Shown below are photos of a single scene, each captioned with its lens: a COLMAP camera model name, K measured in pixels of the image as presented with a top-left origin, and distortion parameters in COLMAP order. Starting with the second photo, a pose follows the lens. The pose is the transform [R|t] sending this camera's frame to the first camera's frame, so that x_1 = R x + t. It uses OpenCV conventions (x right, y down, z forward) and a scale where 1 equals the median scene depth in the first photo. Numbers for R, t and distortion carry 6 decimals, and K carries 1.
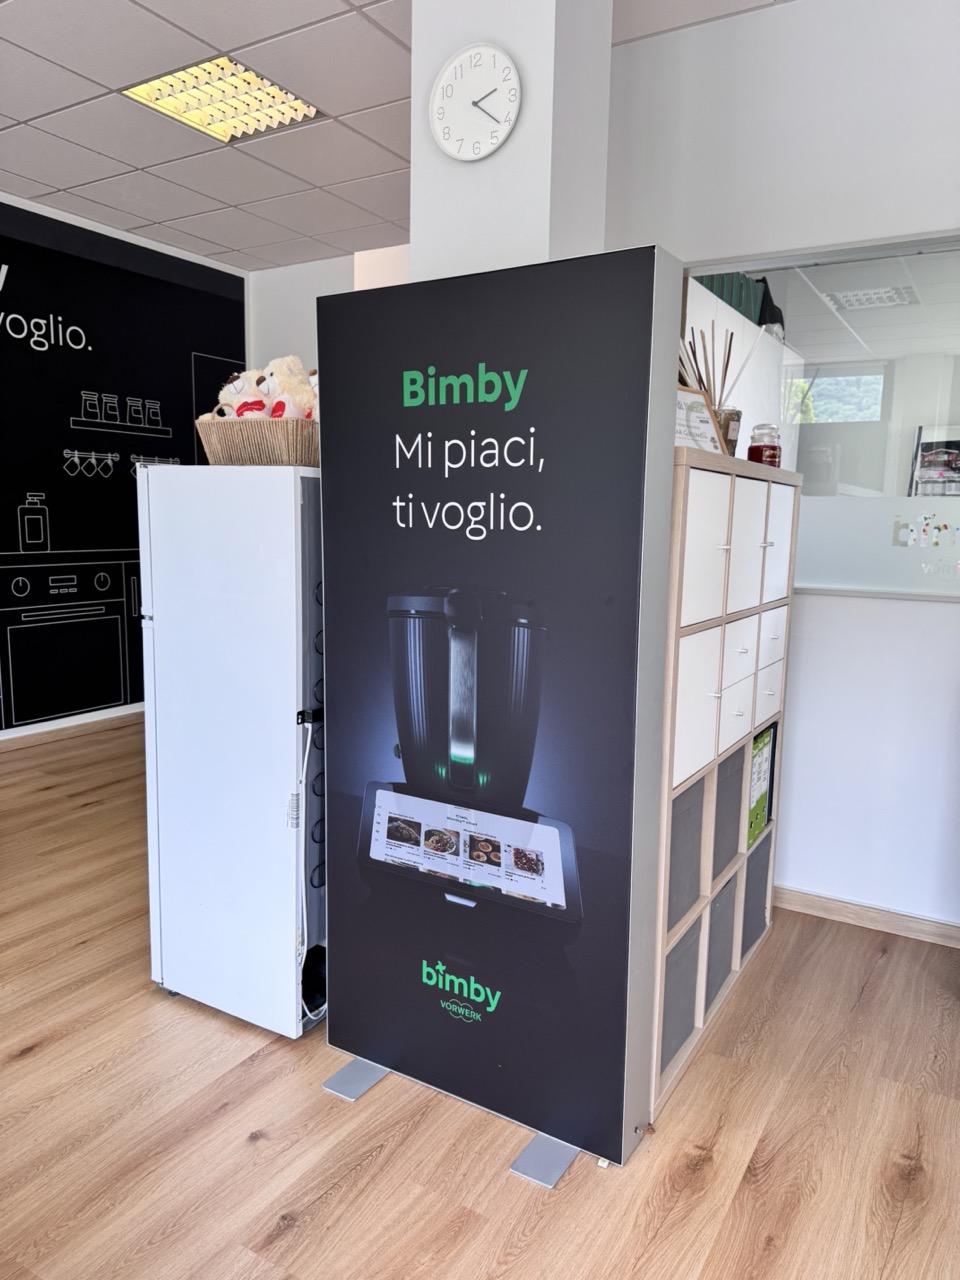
lens RADIAL K [[899.4, 0, 500.7], [0, 899.4, 636.6], [0, 0, 1]] dist [0.034716, -0.058703]
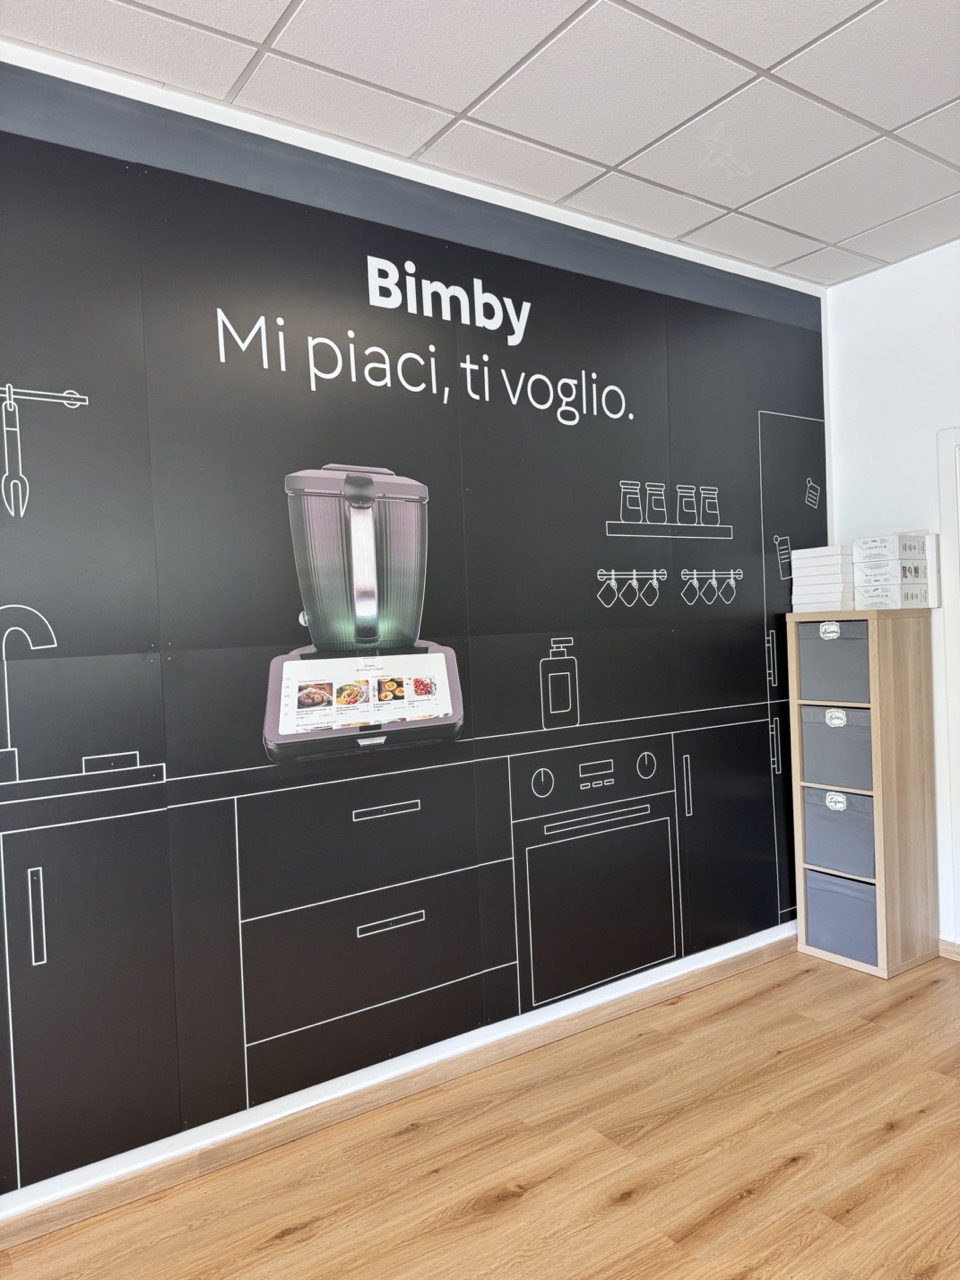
lens RADIAL K [[899.4, 0, 500.7], [0, 899.4, 636.6], [0, 0, 1]] dist [0.034716, -0.058703]
pose [[0.909943, -0.049242, -0.411799, -0.278570], [0.001063, 0.993200, -0.116417, -0.081475], [0.414732, 0.105495, 0.903808, 0.380621]]
